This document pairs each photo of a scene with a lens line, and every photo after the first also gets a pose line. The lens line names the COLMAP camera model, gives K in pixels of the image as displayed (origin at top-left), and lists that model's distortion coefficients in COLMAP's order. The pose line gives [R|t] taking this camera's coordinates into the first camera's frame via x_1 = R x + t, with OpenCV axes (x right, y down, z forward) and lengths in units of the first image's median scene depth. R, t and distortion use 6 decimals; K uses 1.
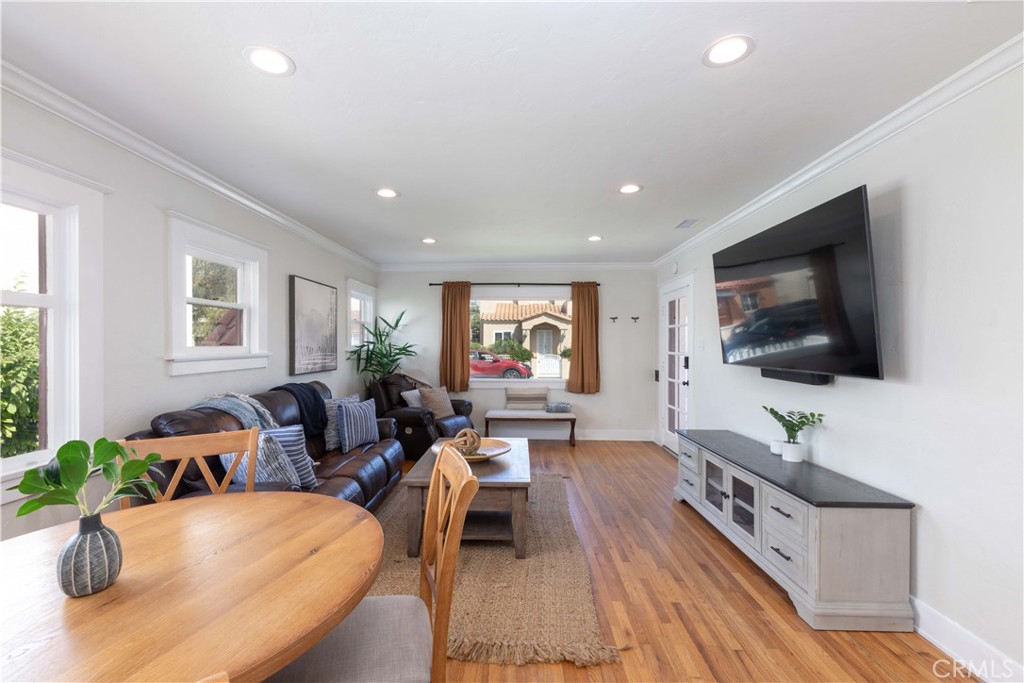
lens RADIAL K [[448.9, 0, 509.7], [0, 448.9, 345.4], [0, 0, 1]] dist [0.000442, -0.000943]
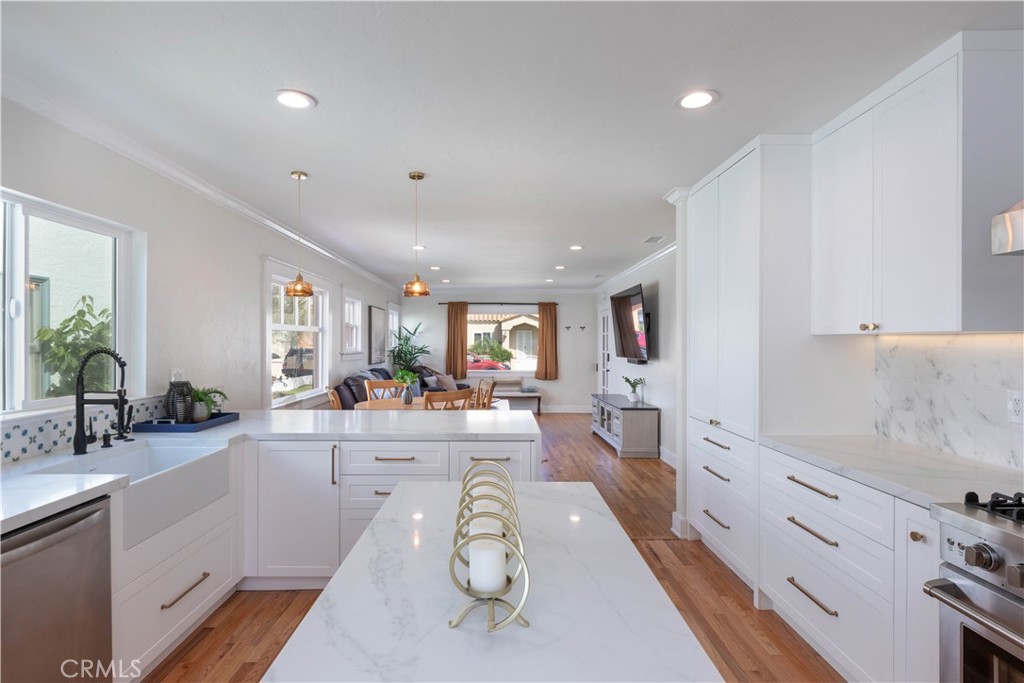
lens RADIAL K [[523.3, 0, 532.4], [0, 523.3, 343.9], [0, 0, 1]] dist [-0.000617, -0.001205]
pose [[0.996227, -0.001052, 0.086781, -0.028275], [0.001362, 0.999993, -0.003510, -0.002439], [-0.086776, 0.003615, 0.996221, -0.697870]]
